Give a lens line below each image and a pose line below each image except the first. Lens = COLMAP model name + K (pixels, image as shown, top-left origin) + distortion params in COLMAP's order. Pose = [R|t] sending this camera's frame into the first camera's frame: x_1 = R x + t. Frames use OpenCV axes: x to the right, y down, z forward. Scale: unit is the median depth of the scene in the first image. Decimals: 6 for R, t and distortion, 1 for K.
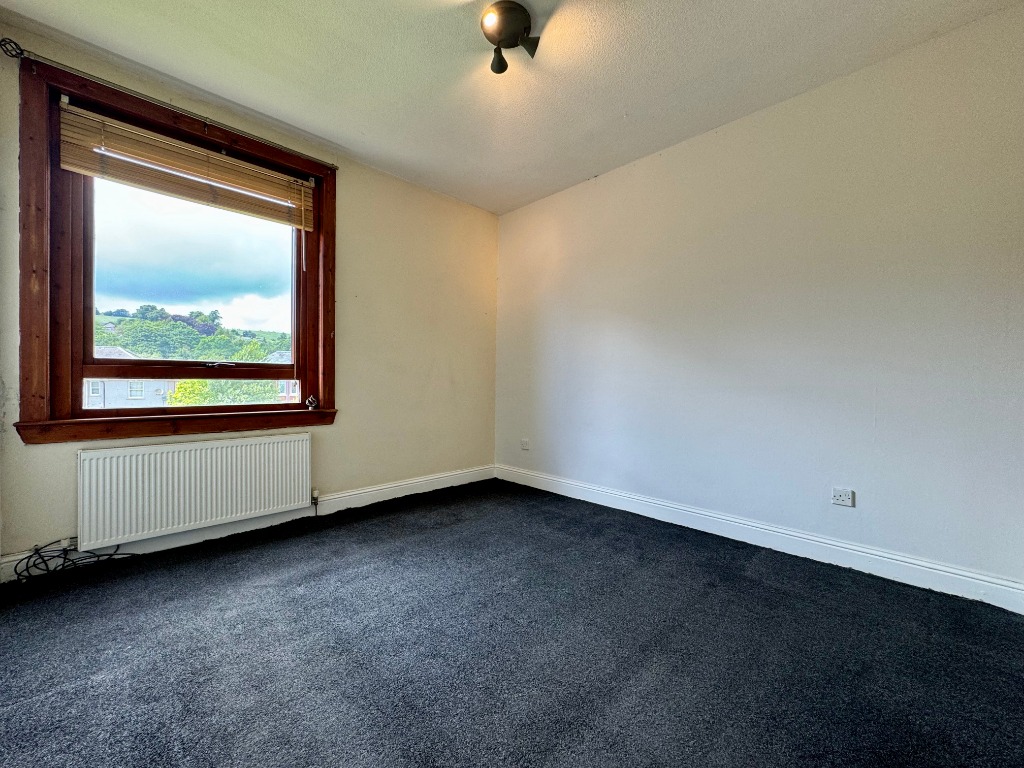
lens RADIAL K [[409.4, 0, 512.0], [0, 409.4, 384.0], [0, 0, 1]] dist [-0.001712, -0.000087]
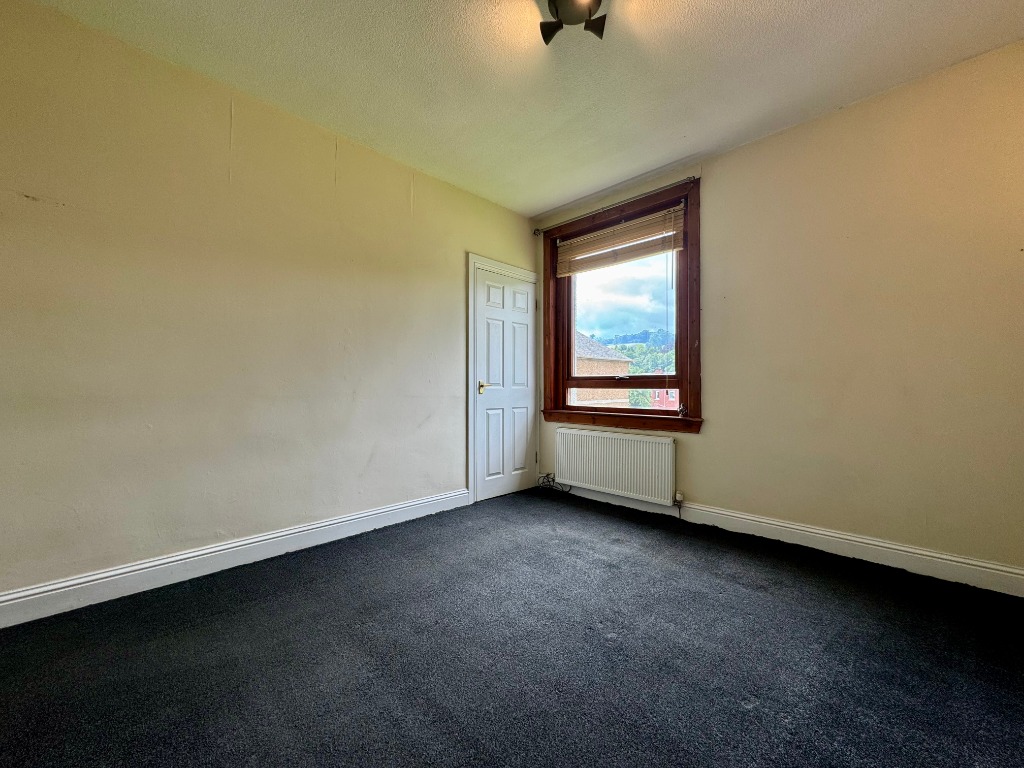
lens RADIAL K [[409.4, 0, 512.0], [0, 409.4, 384.0], [0, 0, 1]] dist [-0.001712, -0.000087]
pose [[0.009333, -0.015581, -0.999835, 0.606977], [-0.012604, 0.999797, -0.015698, -0.000429], [0.999877, 0.012749, 0.009135, 0.592702]]
